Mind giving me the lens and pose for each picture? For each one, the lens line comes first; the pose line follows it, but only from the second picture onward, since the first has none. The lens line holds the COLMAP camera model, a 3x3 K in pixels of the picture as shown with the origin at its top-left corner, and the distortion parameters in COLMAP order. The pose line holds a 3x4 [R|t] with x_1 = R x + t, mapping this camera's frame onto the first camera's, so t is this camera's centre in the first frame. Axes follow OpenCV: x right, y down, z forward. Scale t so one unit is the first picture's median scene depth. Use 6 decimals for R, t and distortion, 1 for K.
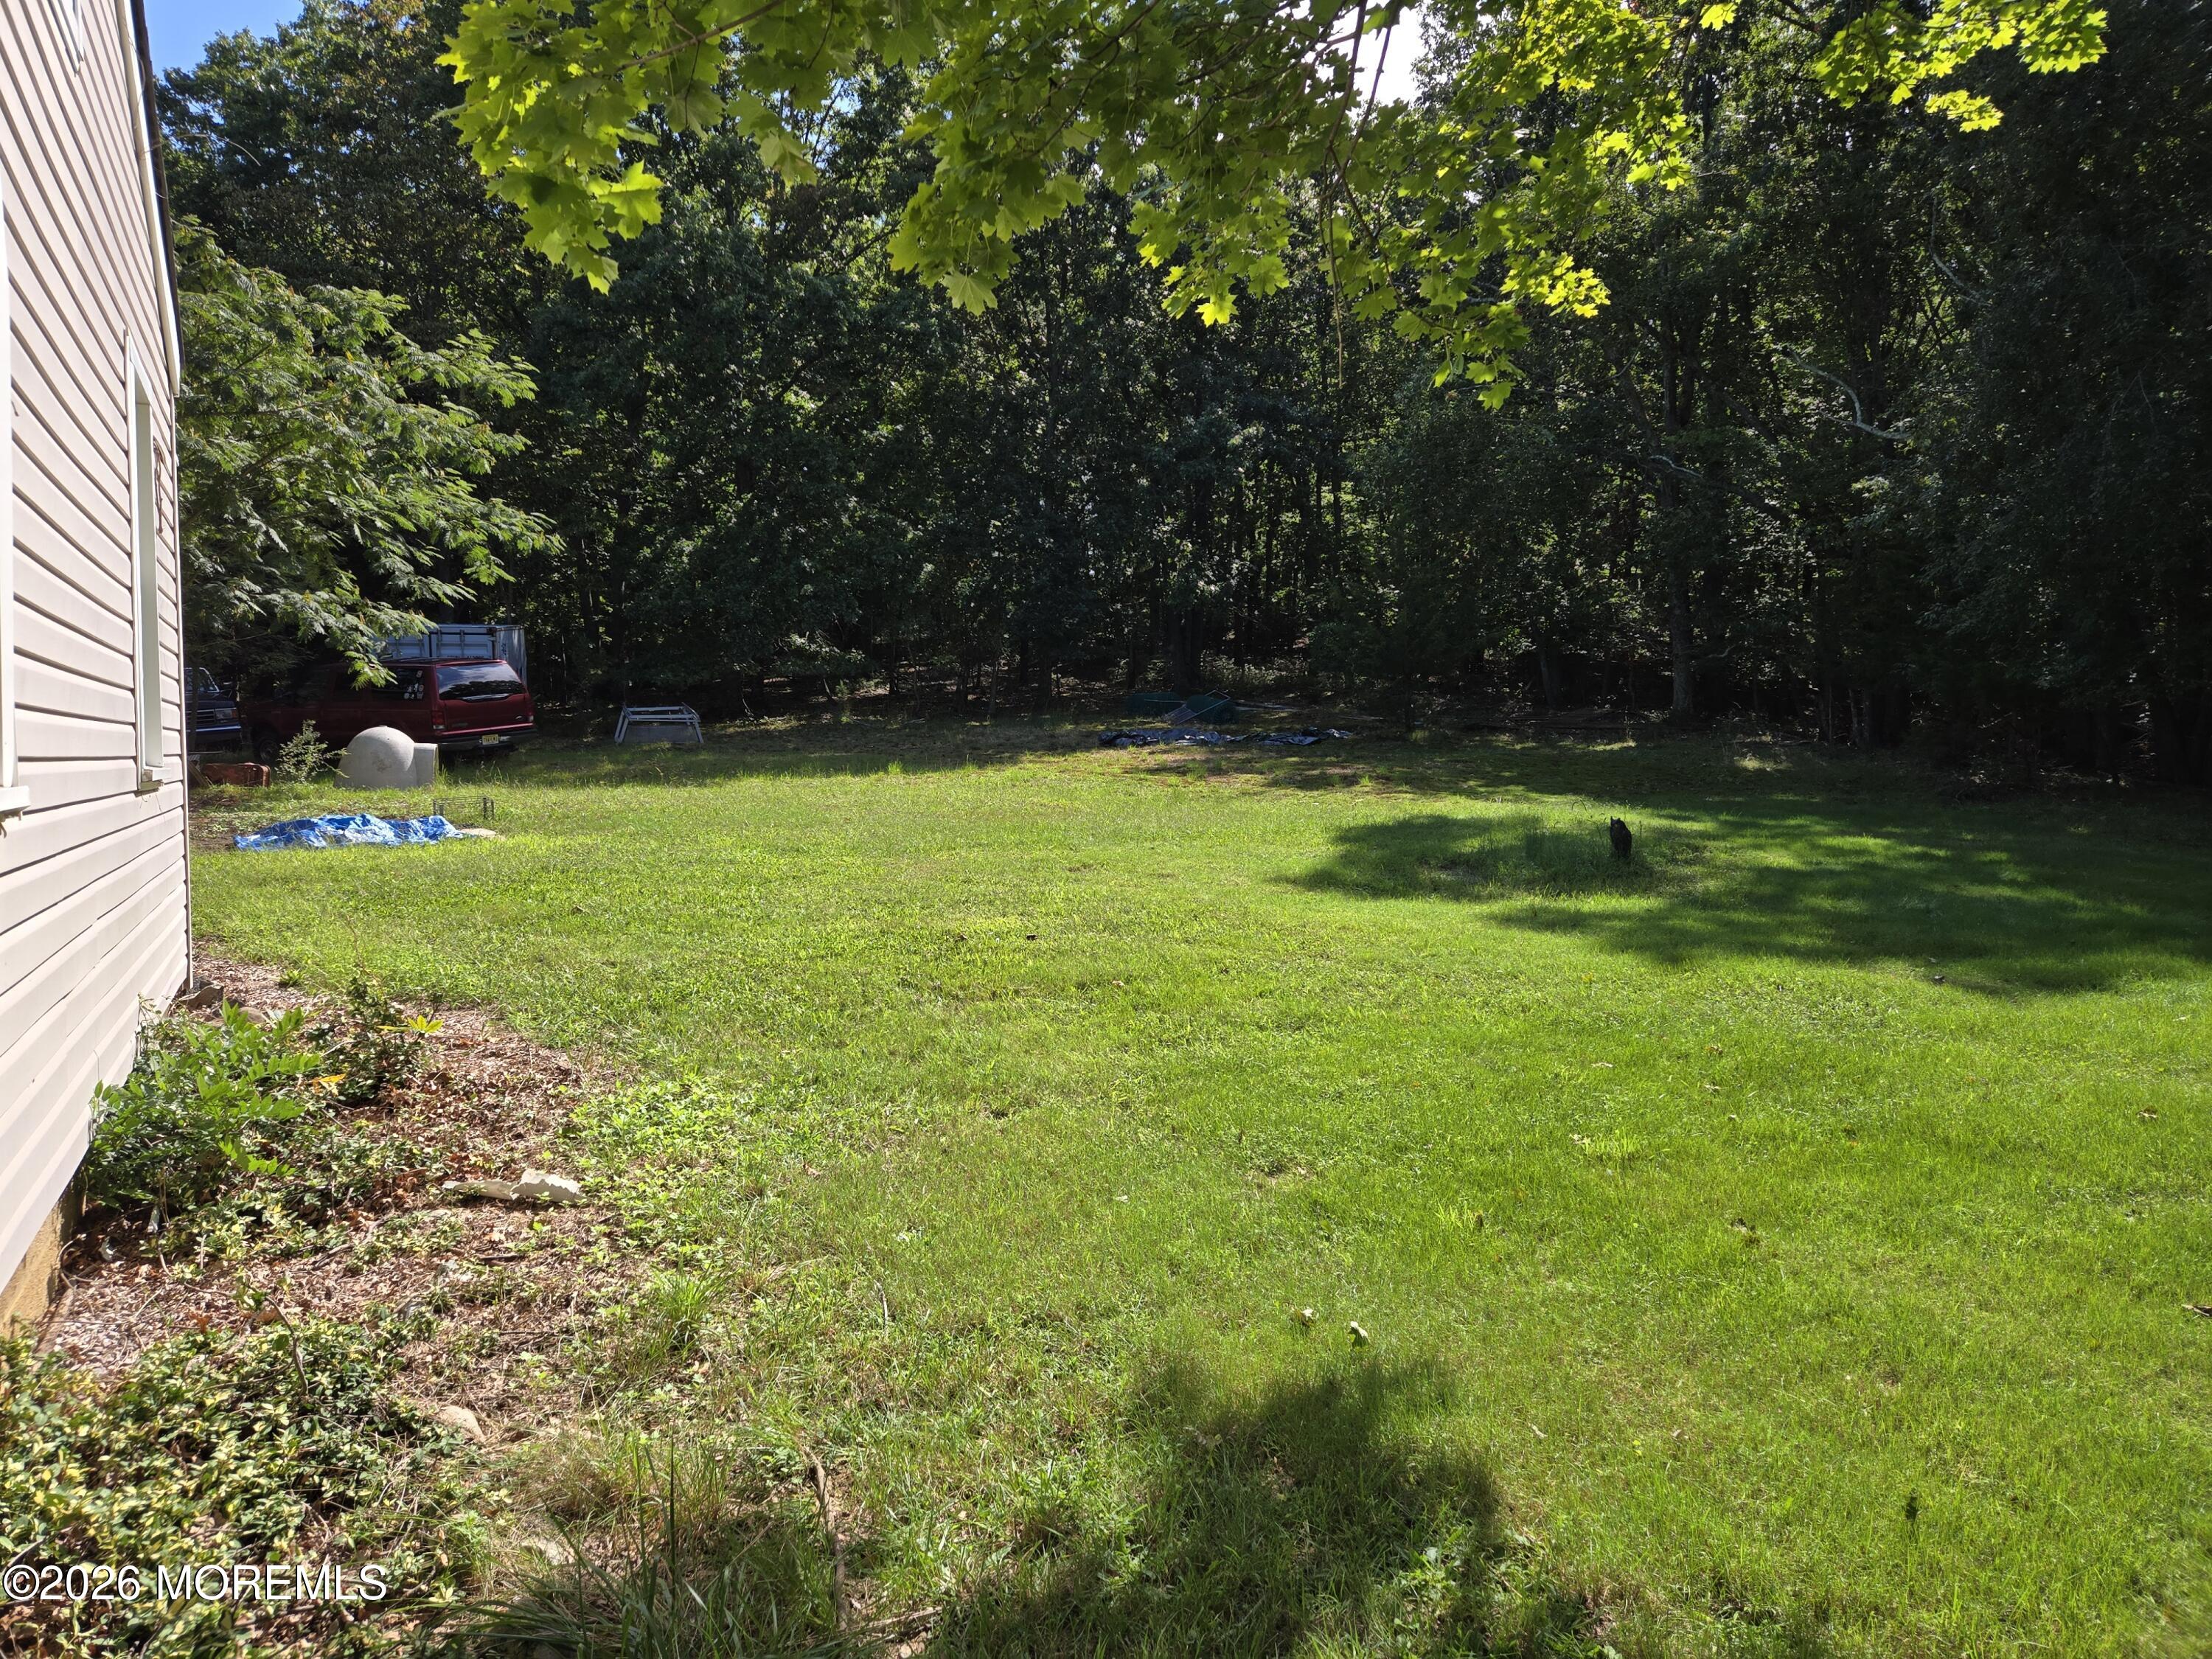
lens RADIAL K [[1516.4, 0, 1113.6], [0, 1516.4, 787.5], [0, 0, 1]] dist [0.044592, -0.000308]
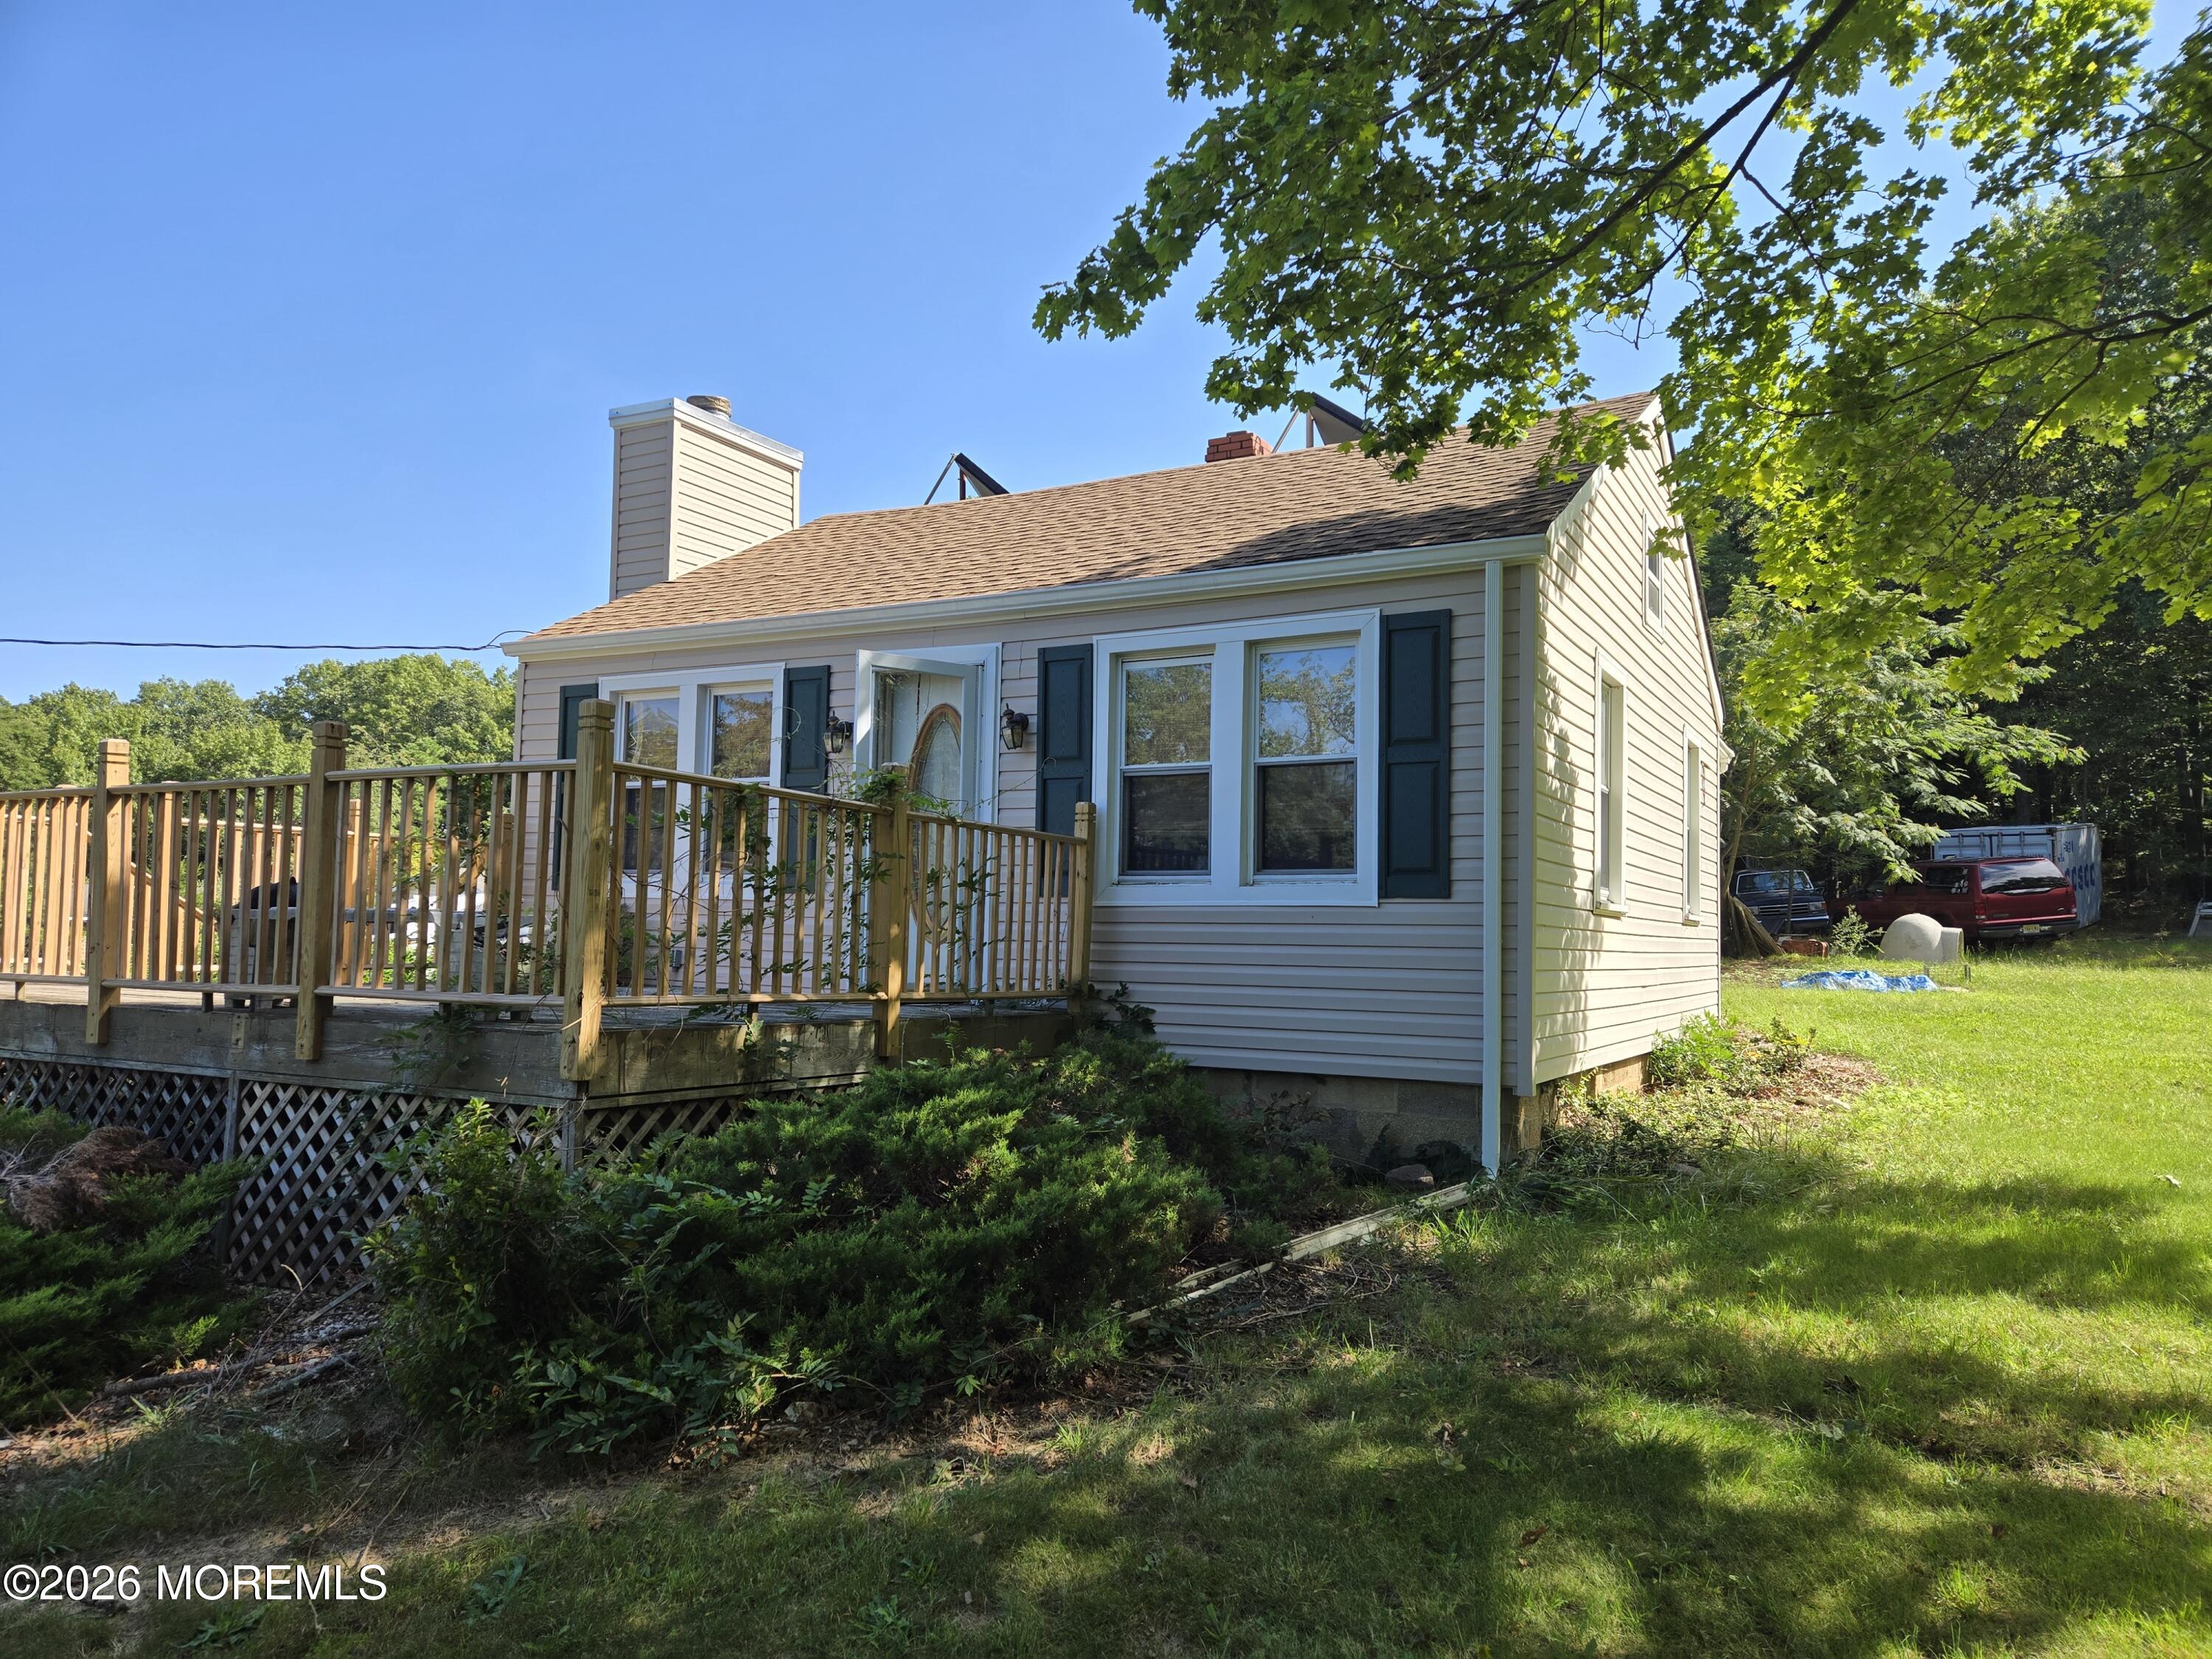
lens RADIAL K [[1524.8, 0, 1106.6], [0, 1524.8, 838.9], [0, 0, 1]] dist [-0.002974, -0.001913]
pose [[0.551581, -0.037395, -0.833283, 0.199434], [-0.044841, 0.996221, -0.074389, 0.021370], [0.832915, 0.078397, 0.547819, -0.243334]]
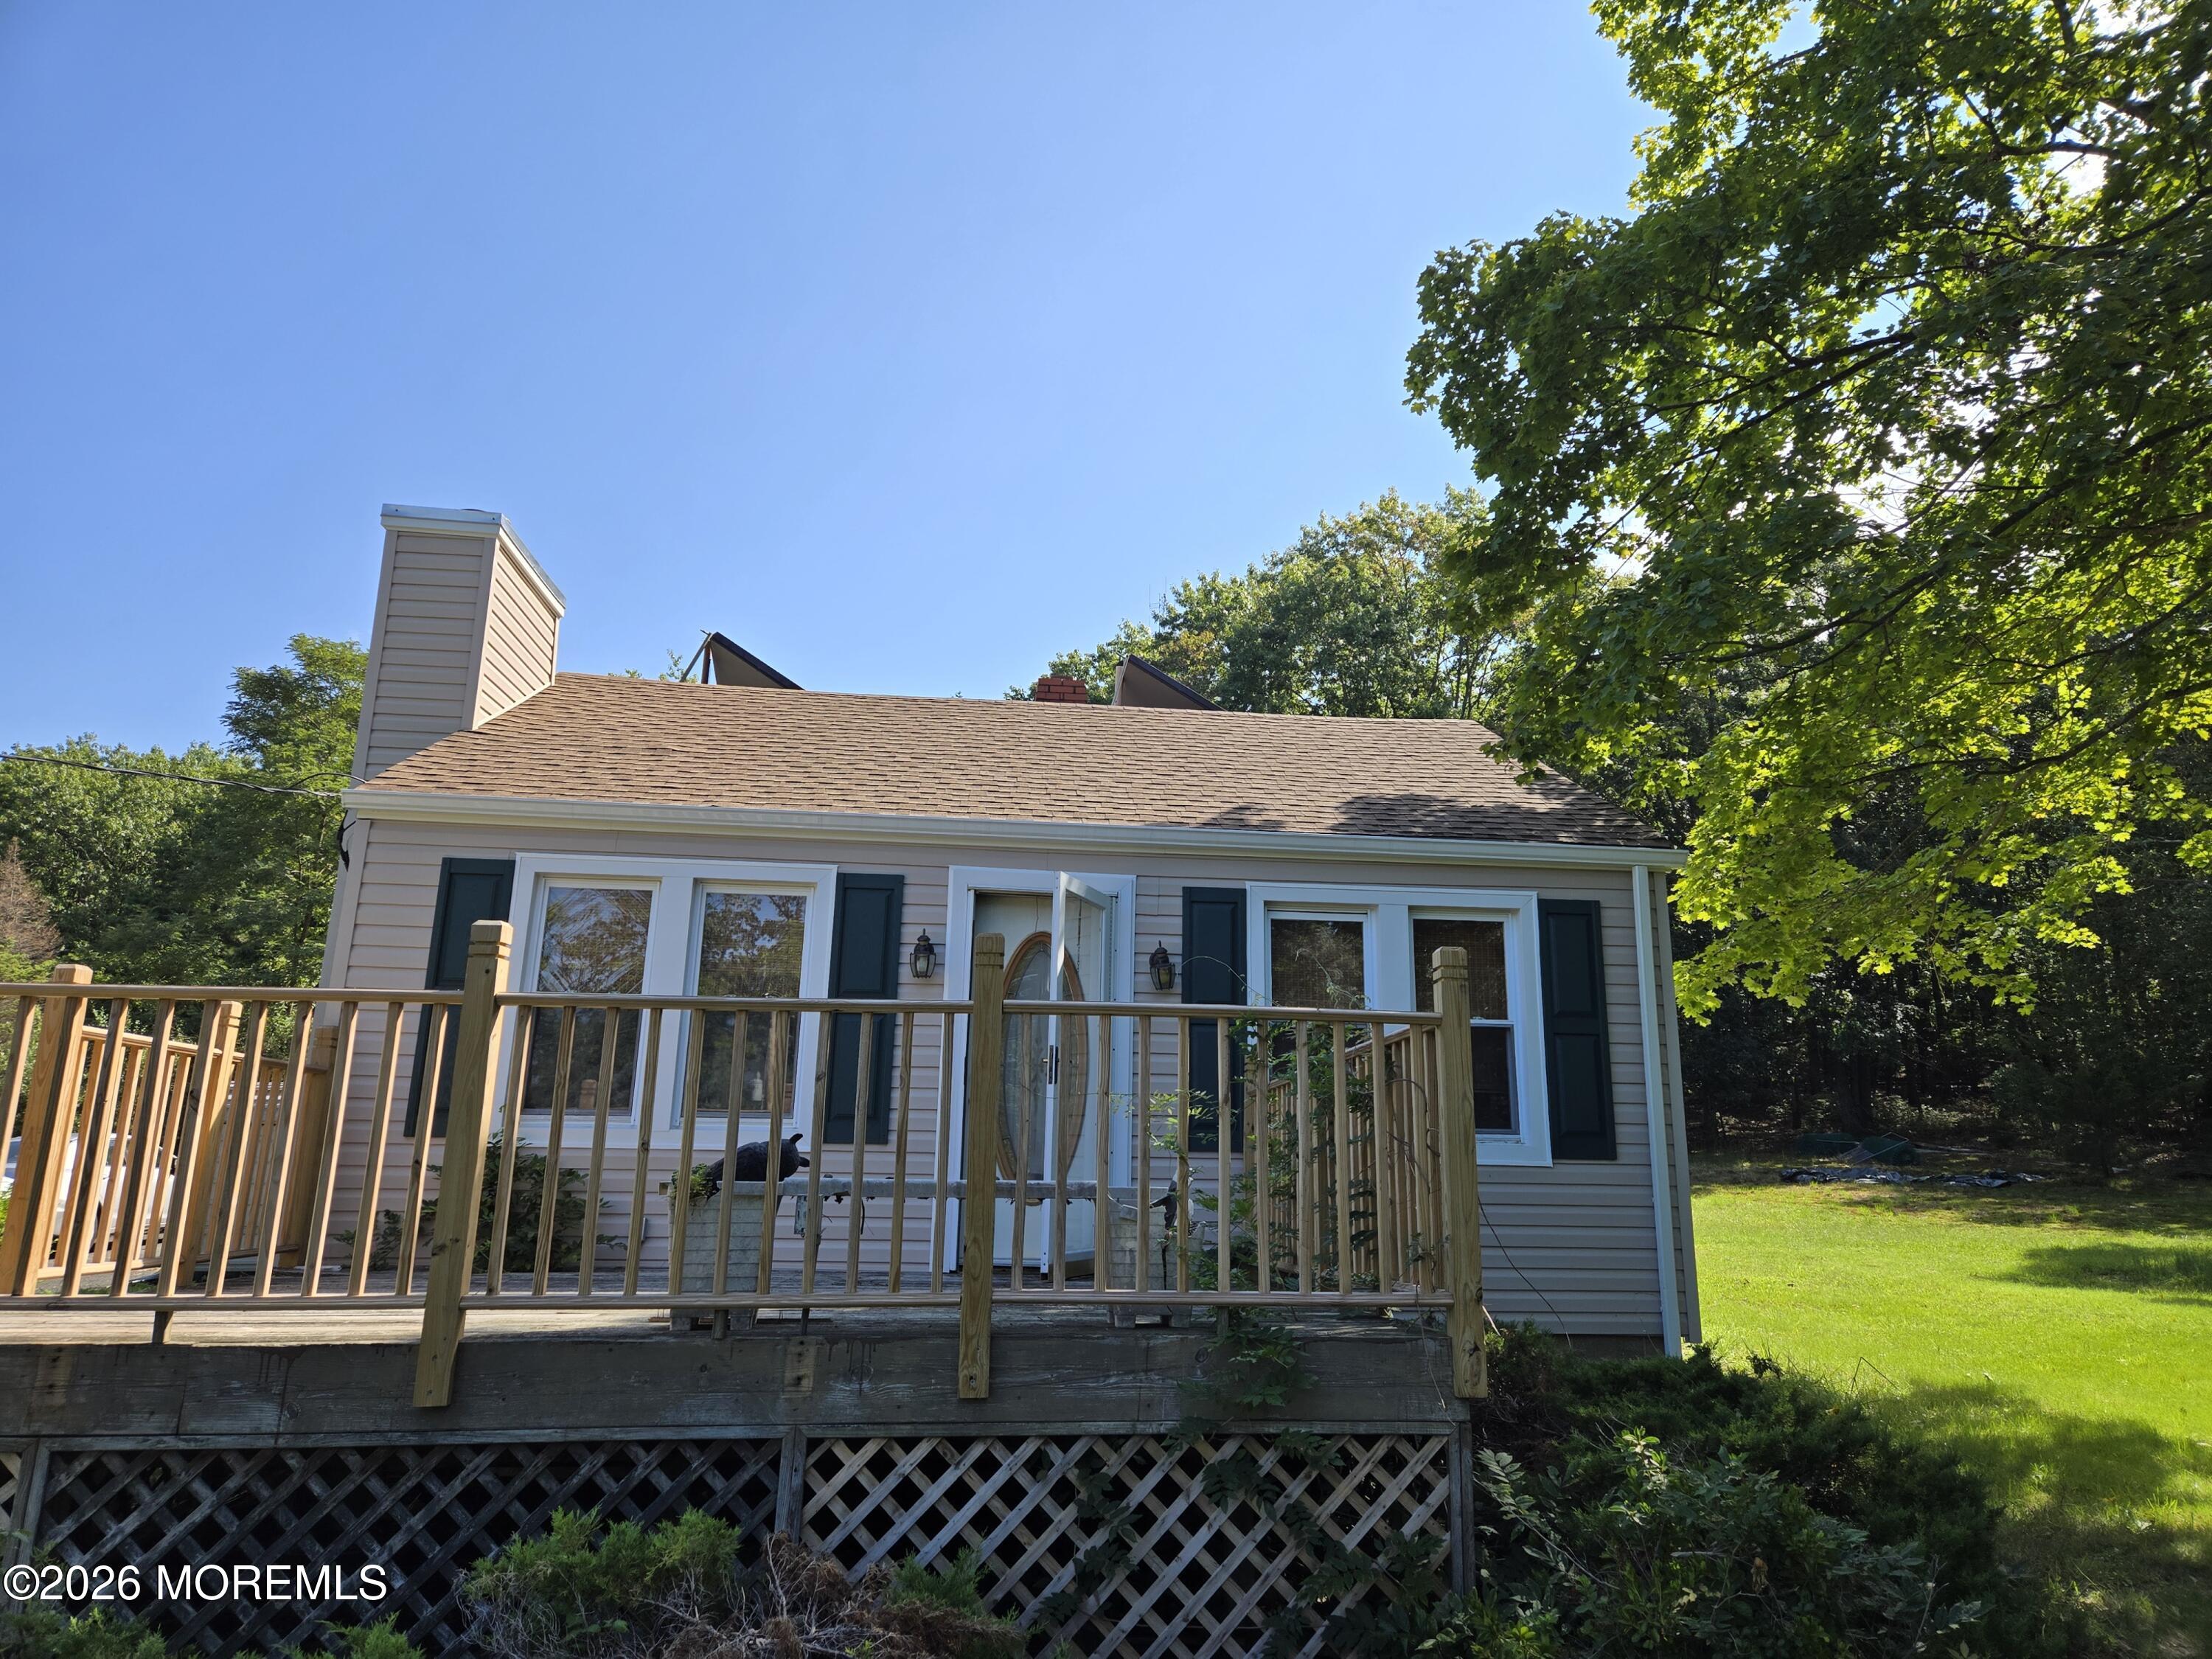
lens RADIAL K [[1516.4, 0, 1113.6], [0, 1516.4, 787.5], [0, 0, 1]] dist [0.044592, -0.000308]
pose [[0.924797, -0.073236, -0.373346, -0.032604], [-0.033125, 0.962073, -0.270774, 0.023862], [0.379017, 0.262778, 0.887296, -0.414997]]
